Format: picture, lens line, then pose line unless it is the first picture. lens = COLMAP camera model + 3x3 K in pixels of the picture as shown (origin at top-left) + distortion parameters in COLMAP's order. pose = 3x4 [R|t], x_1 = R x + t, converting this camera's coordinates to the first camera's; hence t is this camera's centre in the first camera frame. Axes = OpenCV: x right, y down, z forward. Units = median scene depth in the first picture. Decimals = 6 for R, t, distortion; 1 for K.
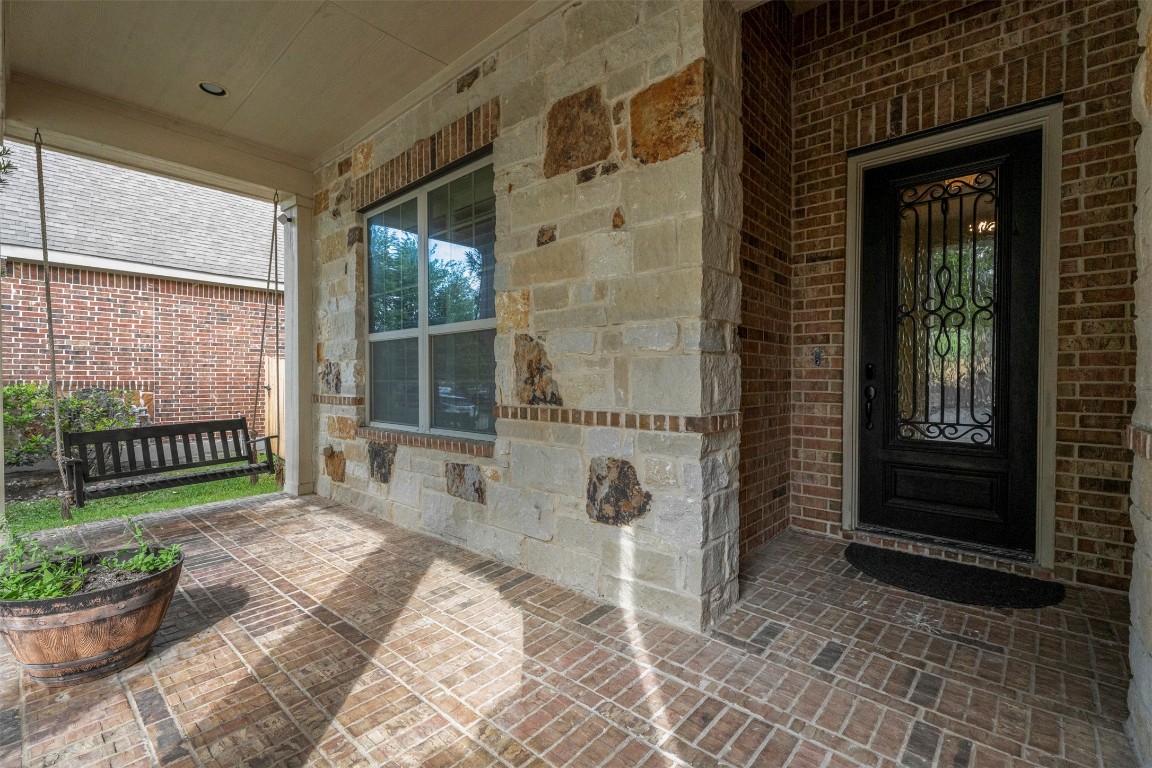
lens RADIAL K [[506.3, 0, 574.6], [0, 506.3, 386.7], [0, 0, 1]] dist [-0.002983, 0.000721]
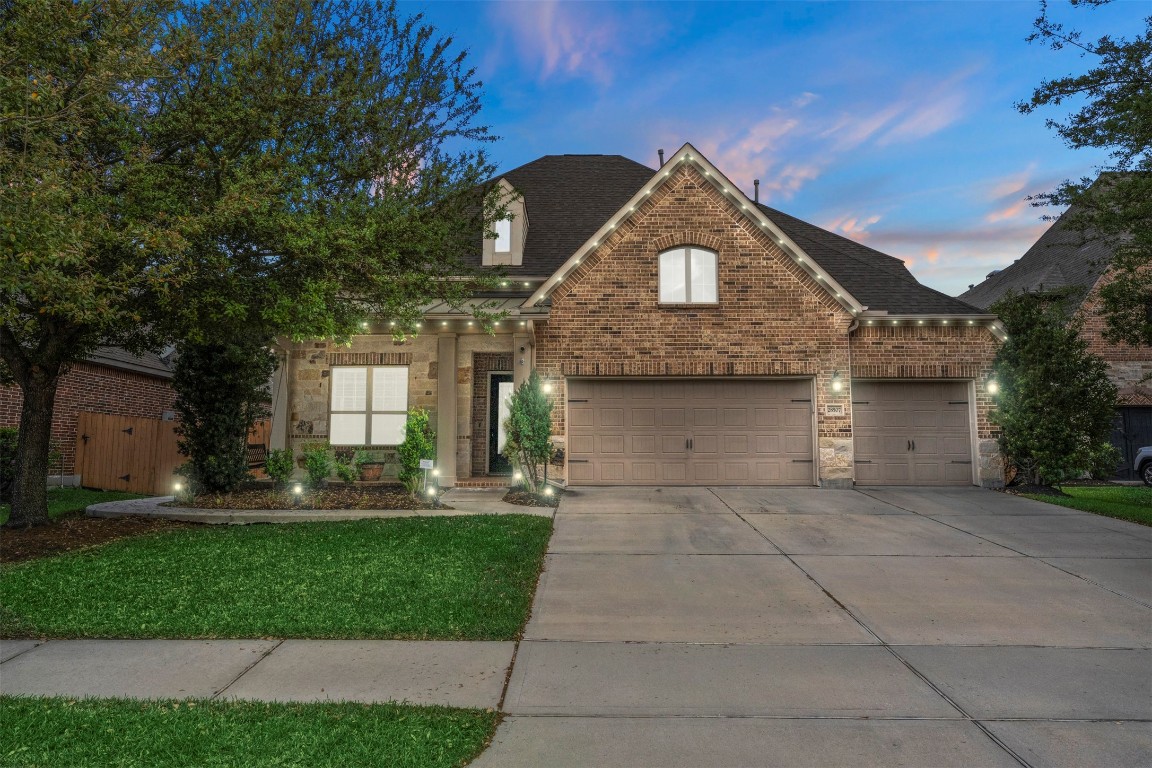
lens RADIAL K [[697.6, 0, 575.1], [0, 697.6, 384.6], [0, 0, 1]] dist [-0.000402, -0.000009]
pose [[0.749295, 0.070939, 0.658425, -2.301272], [0.006362, 0.993429, -0.114272, 0.226628], [-0.662205, 0.089812, 0.743921, -3.168146]]
